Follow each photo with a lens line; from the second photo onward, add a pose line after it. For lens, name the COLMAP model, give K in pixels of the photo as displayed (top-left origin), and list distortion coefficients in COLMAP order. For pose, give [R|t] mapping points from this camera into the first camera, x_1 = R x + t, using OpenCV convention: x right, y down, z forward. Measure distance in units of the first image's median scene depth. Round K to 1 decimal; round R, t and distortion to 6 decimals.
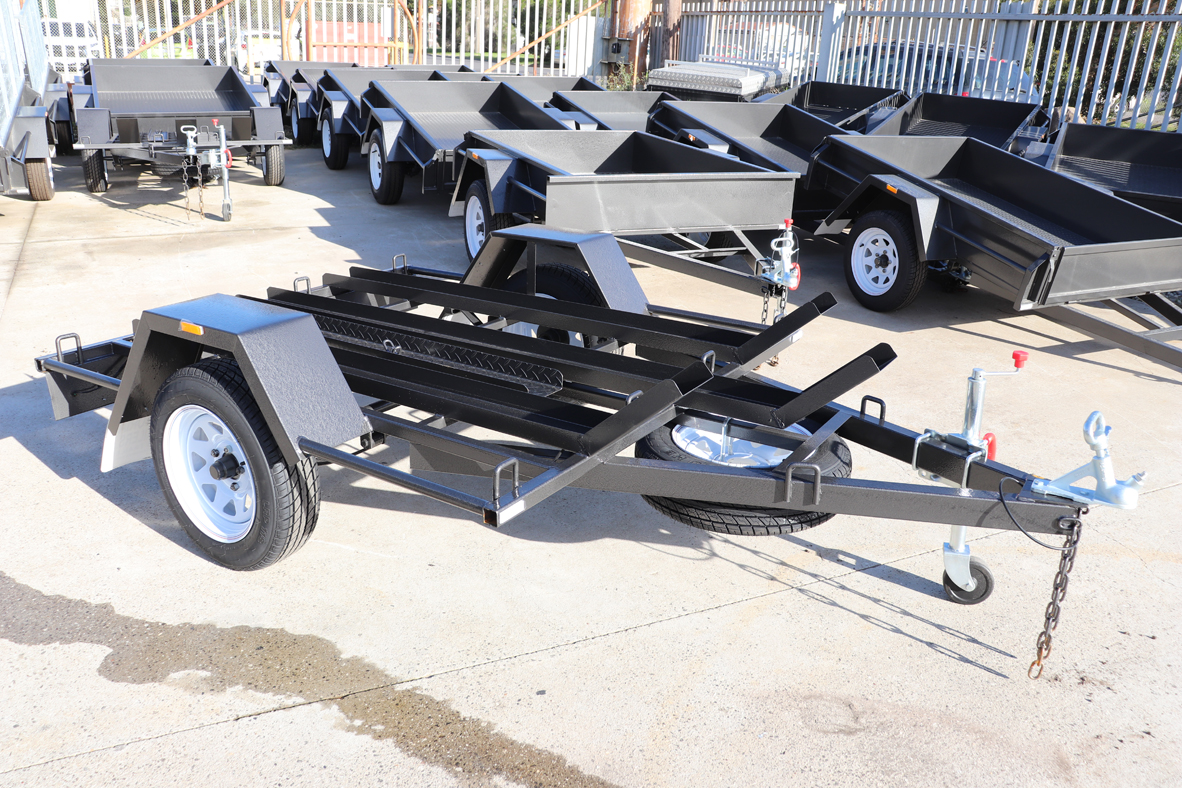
lens RADIAL K [[970.2, 0, 595.8], [0, 970.2, 390.8], [0, 0, 1]] dist [-0.176695, 0.157570]
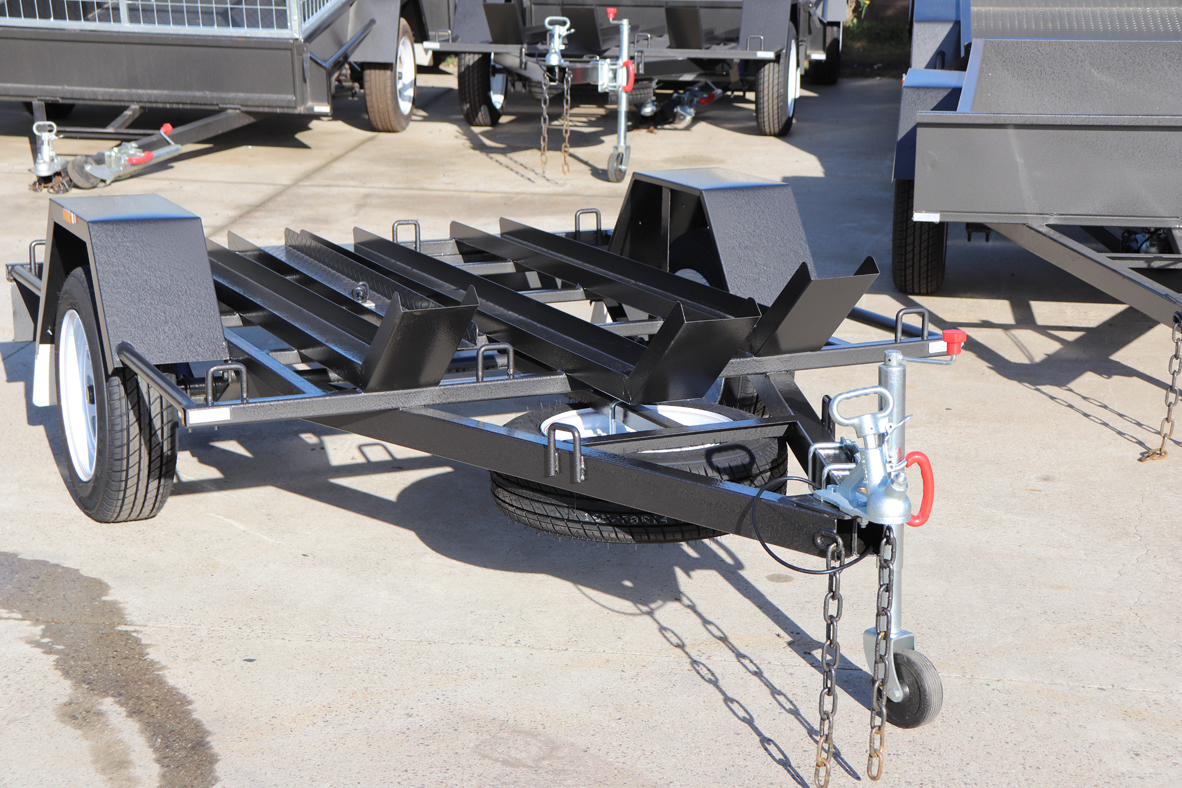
lens RADIAL K [[2274.7, 0, 591.0], [0, 2274.7, 394.0], [0, 0, 1]] dist [0.226733, 0.028328]
pose [[0.828883, 0.101446, -0.550147, 0.424278], [-0.169776, 0.982656, -0.074595, 0.062779], [0.533038, 0.155232, 0.831729, -0.180750]]
